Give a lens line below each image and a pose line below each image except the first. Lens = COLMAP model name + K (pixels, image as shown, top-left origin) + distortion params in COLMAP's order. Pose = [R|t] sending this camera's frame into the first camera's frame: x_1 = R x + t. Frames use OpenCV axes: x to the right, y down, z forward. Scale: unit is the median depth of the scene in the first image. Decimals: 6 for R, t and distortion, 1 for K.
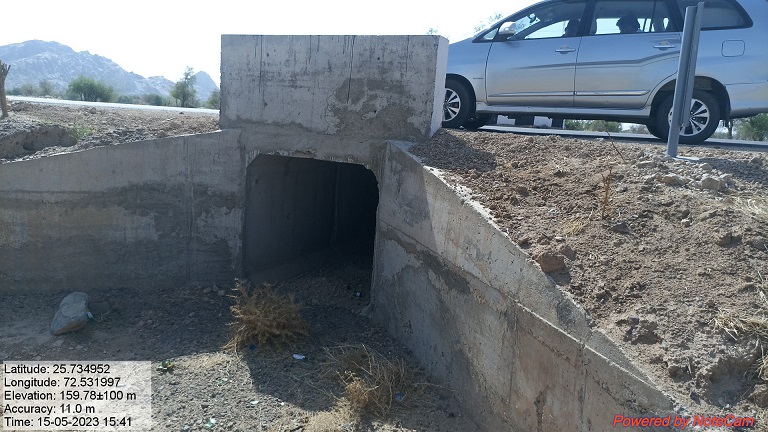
lens RADIAL K [[571.8, 0, 384.0], [0, 571.8, 216.0], [0, 0, 1]] dist [0.055739, -0.078011]
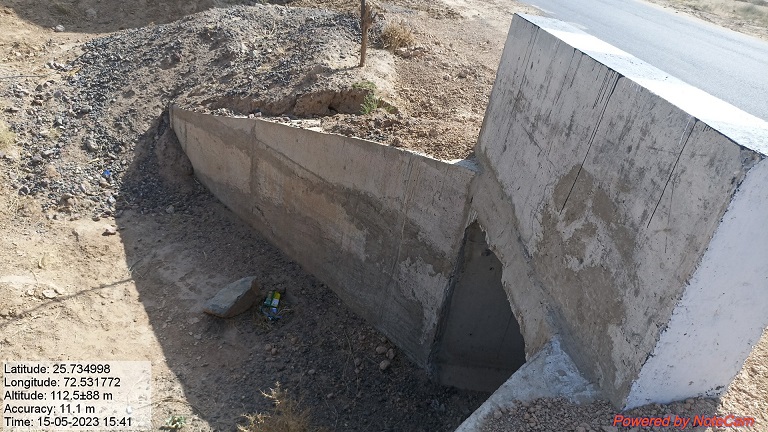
lens RADIAL K [[565.5, 0, 384.0], [0, 565.5, 216.0], [0, 0, 1]] dist [0.059336, -0.070328]
pose [[0.448095, 0.426743, -0.785558, 0.232080], [-0.290449, 0.900538, 0.323527, -0.302252], [0.845488, 0.083194, 0.527474, 0.642769]]
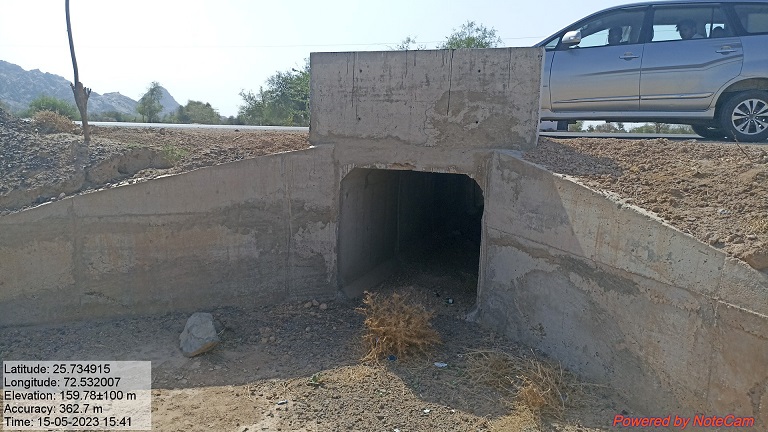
lens RADIAL K [[565.5, 0, 384.0], [0, 565.5, 216.0], [0, 0, 1]] dist [0.059336, -0.070328]
pose [[0.997368, -0.044739, 0.057052, -0.243770], [0.045438, 0.998907, -0.011005, -0.010313], [-0.056497, 0.013568, 0.998311, -0.005725]]
